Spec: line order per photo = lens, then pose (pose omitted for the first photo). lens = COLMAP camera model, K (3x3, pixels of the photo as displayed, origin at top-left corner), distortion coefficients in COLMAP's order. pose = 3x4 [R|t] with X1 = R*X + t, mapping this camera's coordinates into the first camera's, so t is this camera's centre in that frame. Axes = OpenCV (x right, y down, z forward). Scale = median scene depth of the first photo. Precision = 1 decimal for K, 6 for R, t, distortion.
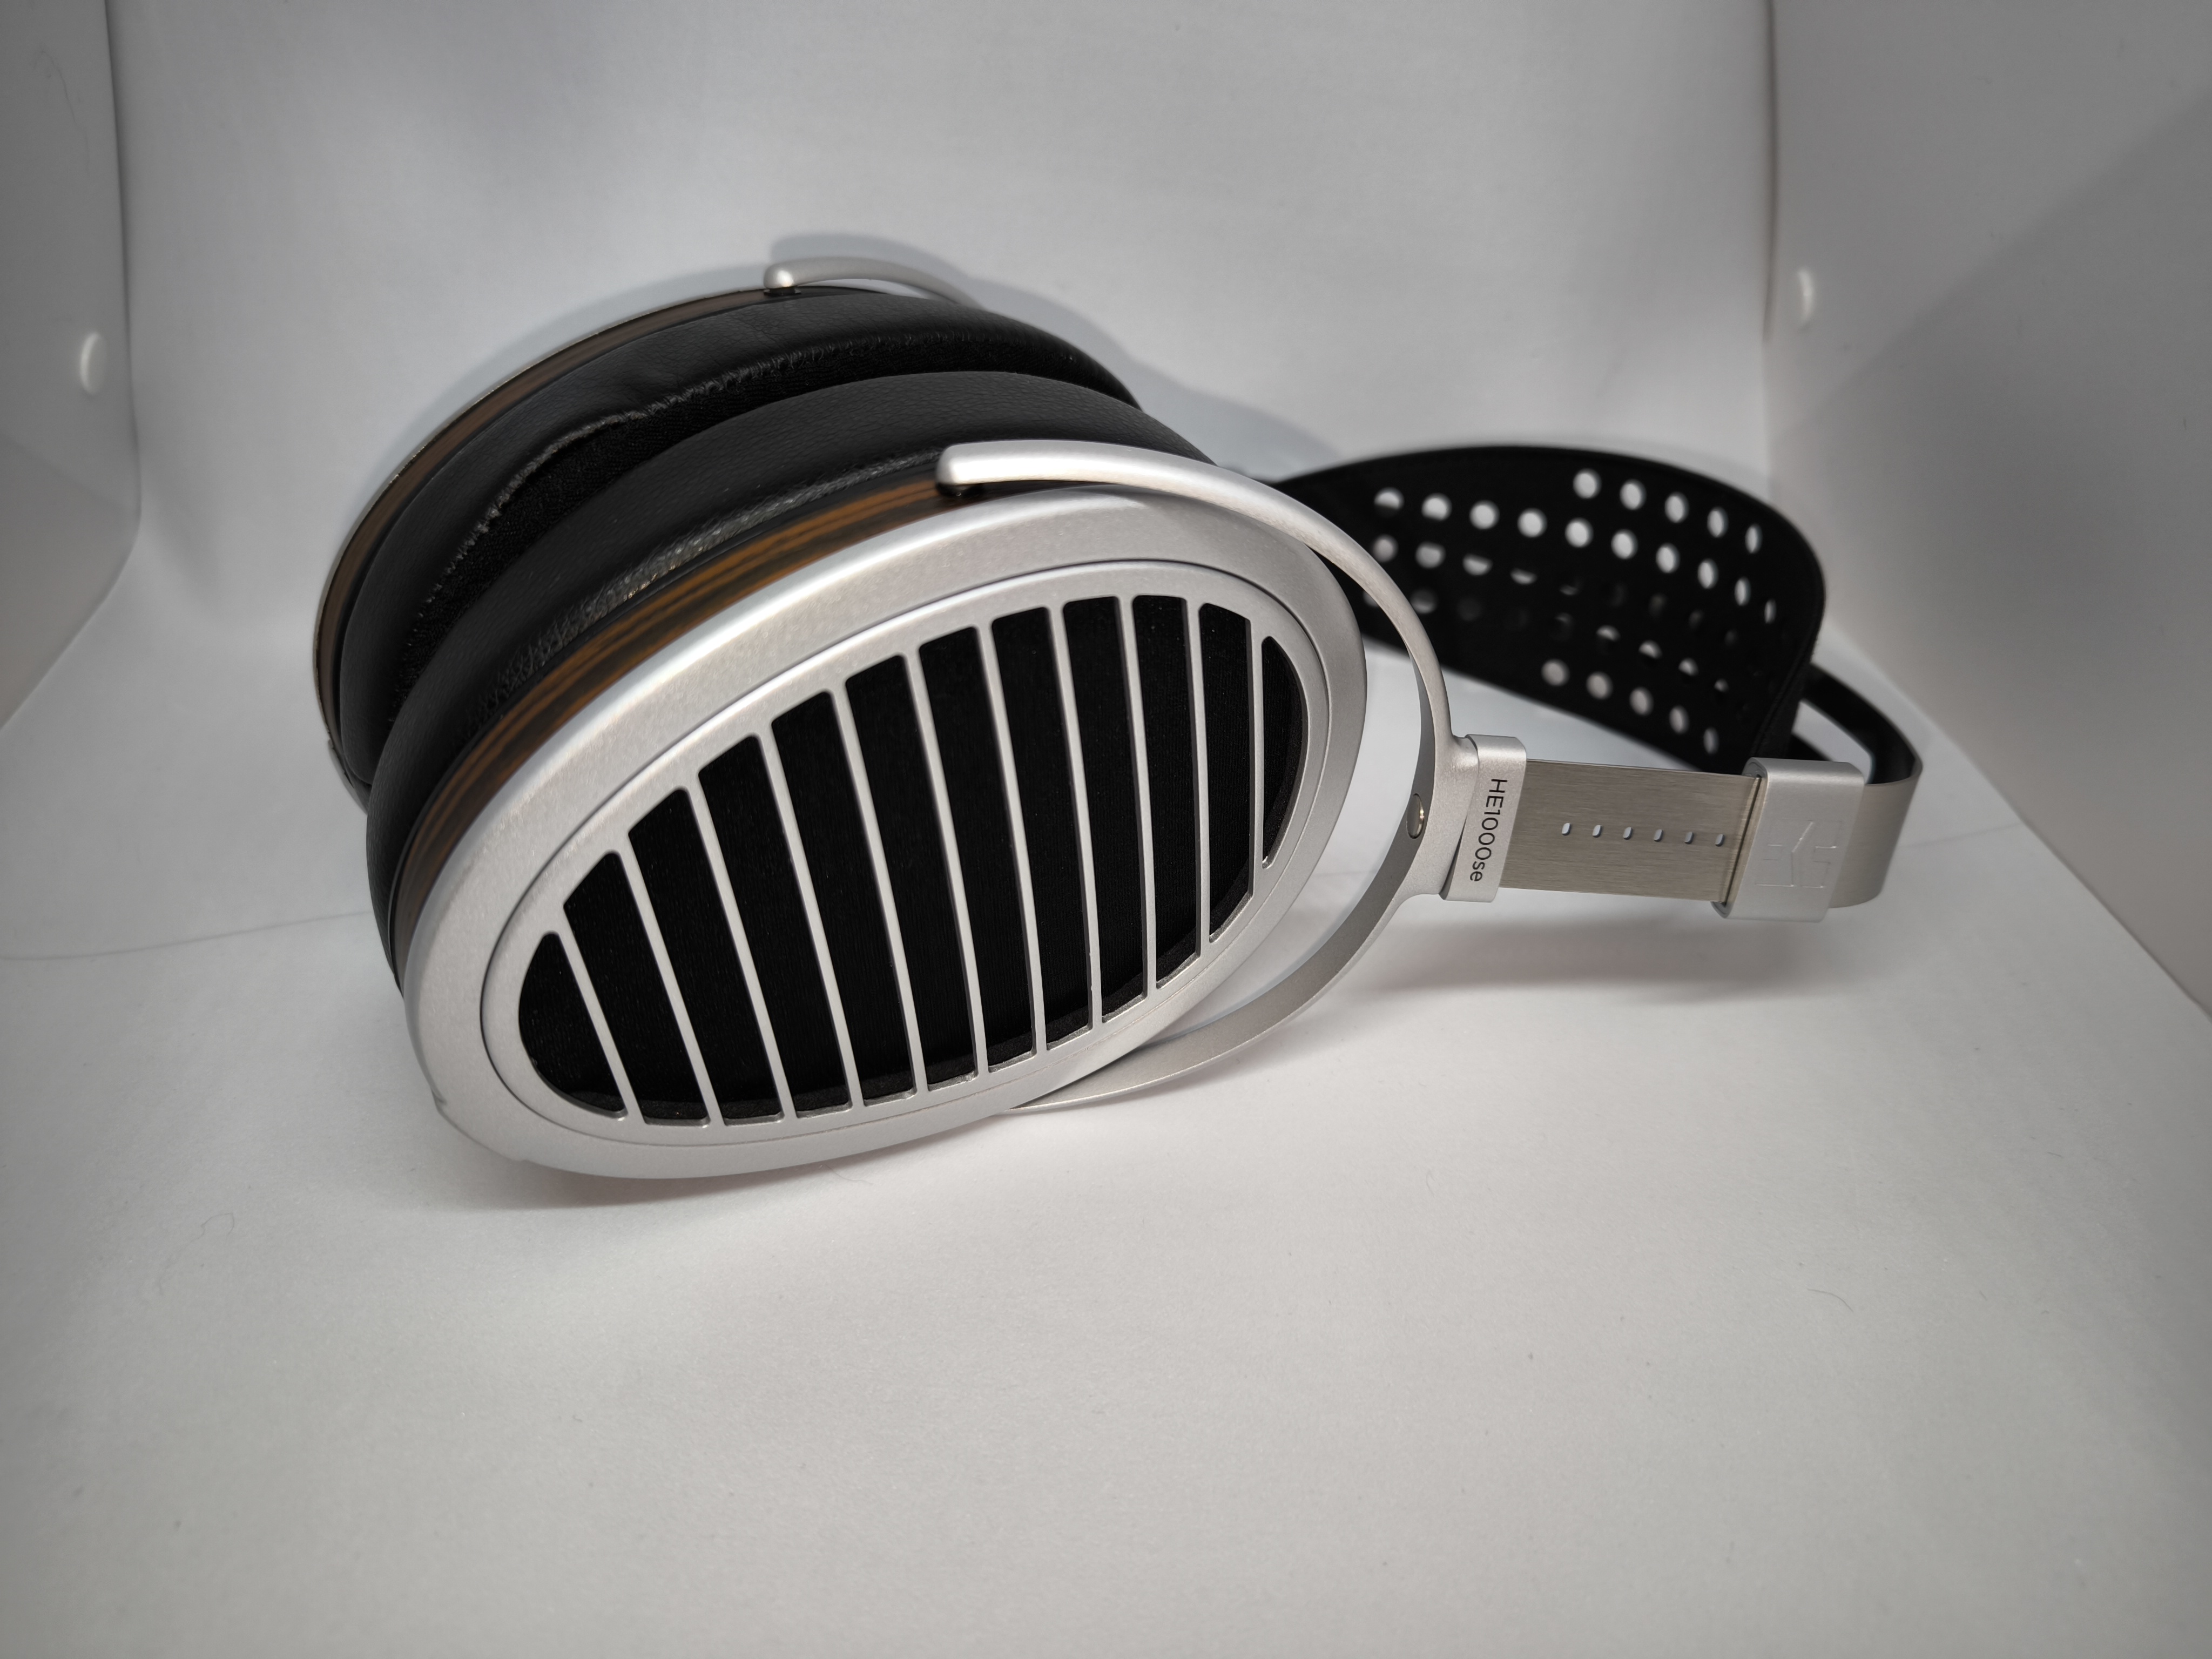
lens RADIAL K [[1682.1, 0, 1117.7], [0, 1682.1, 835.6], [0, 0, 1]] dist [0.030319, -0.010922]
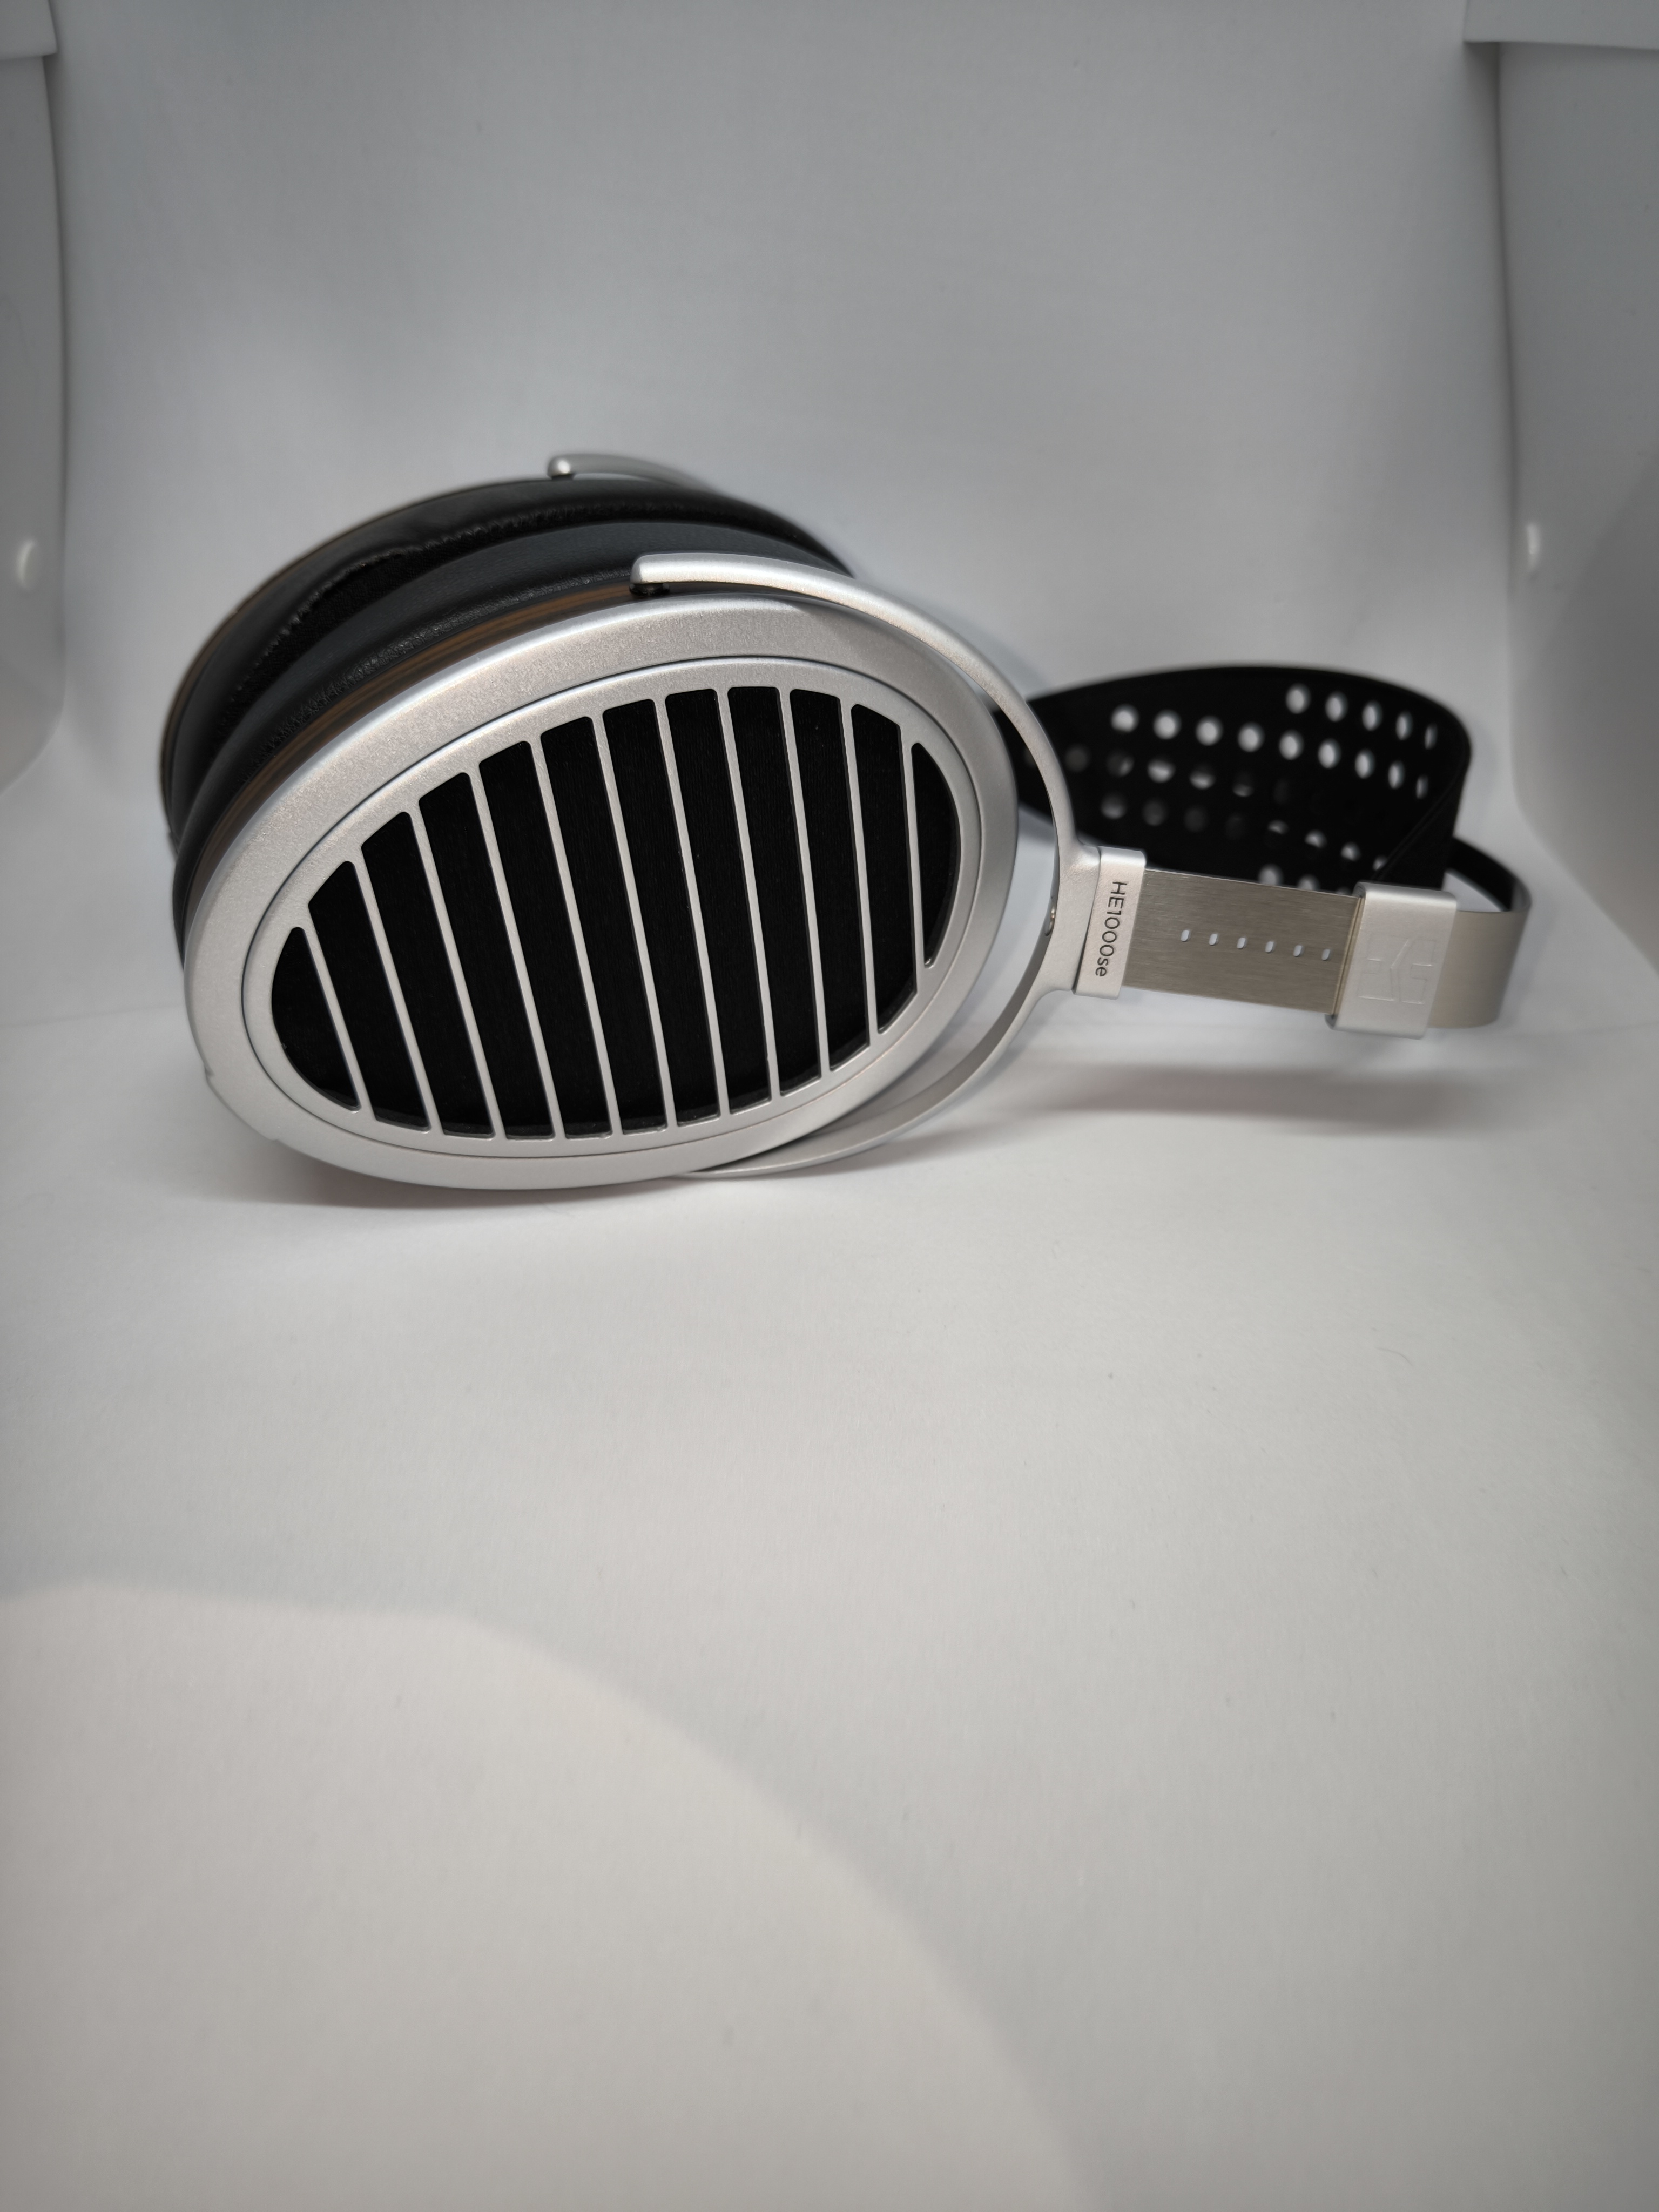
lens RADIAL K [[1682.1, 0, 823.6], [0, 1682.1, 1099.2], [0, 0, 1]] dist [0.030319, -0.010922]
pose [[0.991977, 0.057277, -0.112697, 0.169520], [-0.063603, 0.996548, -0.053359, 0.194967], [0.109252, 0.060099, 0.992196, -0.159251]]
